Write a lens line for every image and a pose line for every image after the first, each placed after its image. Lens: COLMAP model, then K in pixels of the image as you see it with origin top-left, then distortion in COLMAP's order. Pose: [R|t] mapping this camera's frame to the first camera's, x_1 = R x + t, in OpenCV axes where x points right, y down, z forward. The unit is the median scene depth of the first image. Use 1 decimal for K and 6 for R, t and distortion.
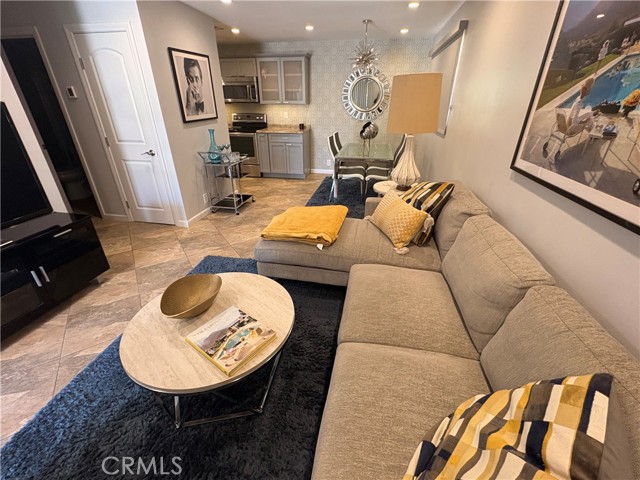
lens RADIAL K [[277.8, 0, 320.8], [0, 277.8, 240.7], [0, 0, 1]] dist [0.000891, 0.000158]
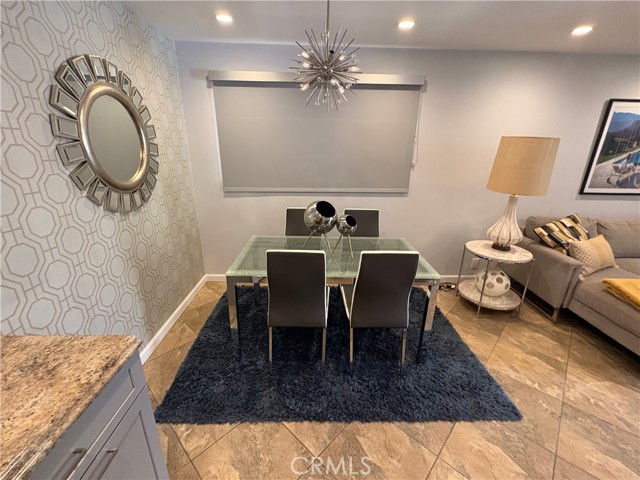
lens RADIAL K [[277.8, 0, 321.0], [0, 277.8, 240.7], [0, 0, 1]] dist [0.000891, 0.000158]
pose [[-0.216631, -0.325141, 0.920519, -0.359299], [0.422094, 0.819027, 0.388627, -0.696386], [-0.880288, 0.472734, -0.040187, 1.310733]]
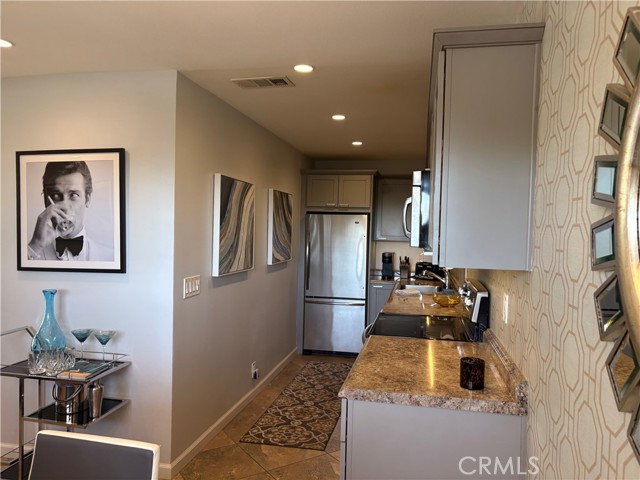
lens RADIAL K [[486.8, 0, 325.3], [0, 486.8, 241.3], [0, 0, 1]] dist [0.033301, -0.029497]
pose [[-0.009577, 0.019528, -0.999763, 0.420155], [-0.471081, 0.881822, 0.021737, -0.730030], [0.882038, 0.471177, 0.000754, 1.415133]]
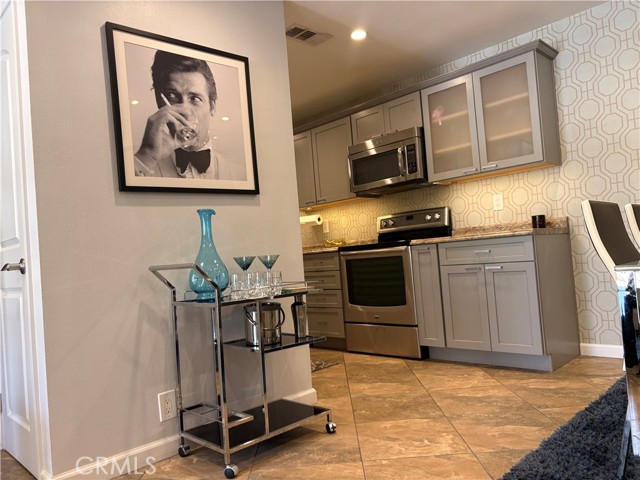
lens RADIAL K [[486.8, 0, 325.0], [0, 486.8, 240.3], [0, 0, 1]] dist [0.033301, -0.029497]
pose [[0.822404, -0.086339, -0.562314, 0.090793], [-0.182734, 0.895951, -0.404822, -0.141863], [0.538757, 0.435681, 0.721057, 0.669287]]
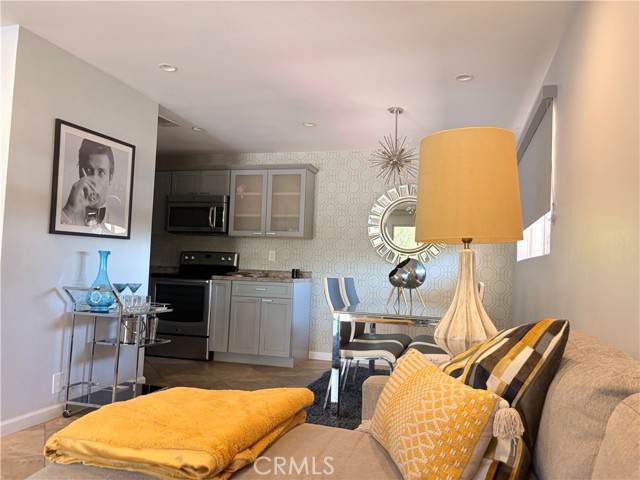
lens RADIAL K [[486.8, 0, 322.3], [0, 486.8, 240.5], [0, 0, 1]] dist [0.033301, -0.029497]
pose [[0.995036, 0.028026, -0.095485, 0.122486], [-0.072376, 0.862351, -0.501112, 0.029416], [0.068298, 0.505535, 0.860099, 0.207665]]
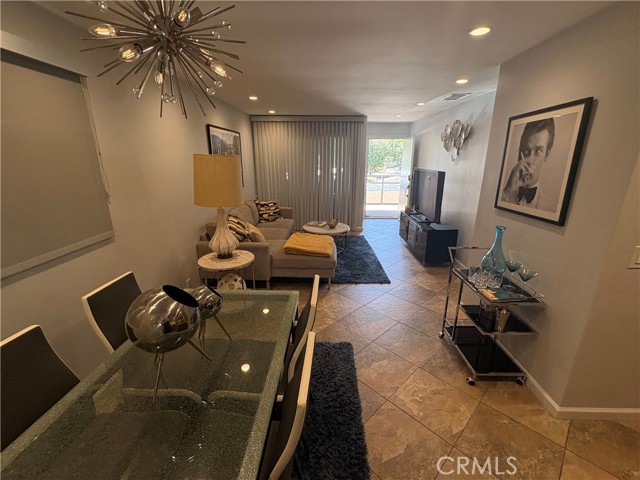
lens RADIAL K [[277.8, 0, 321.5], [0, 277.8, 240.9], [0, 0, 1]] dist [0.000891, 0.000158]
pose [[-0.985830, 0.043056, -0.162126, 0.096897], [-0.080690, 0.725618, 0.683350, -0.793035], [0.147064, 0.686749, -0.711862, 1.452706]]
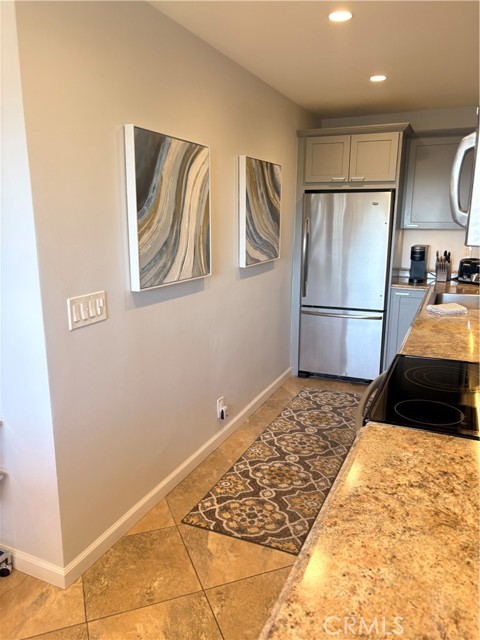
lens RADIAL K [[486.8, 0, 237.3], [0, 486.8, 324.8], [0, 0, 1]] dist [0.033301, -0.029497]
pose [[-0.235110, 0.206159, -0.949854, 0.030596], [-0.439303, 0.849196, 0.293050, -0.752121], [0.867027, 0.486173, -0.109088, 1.462518]]
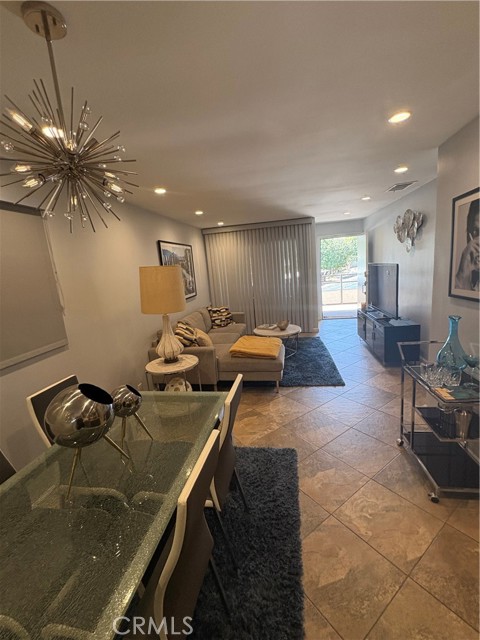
lens RADIAL K [[277.8, 0, 239.6], [0, 277.8, 320.9], [0, 0, 1]] dist [0.000891, 0.000158]
pose [[-0.996645, 0.081842, 0.000276, 0.024138], [0.064764, 0.786599, 0.614058, -0.783839], [0.050039, 0.612016, -0.789261, 1.468215]]
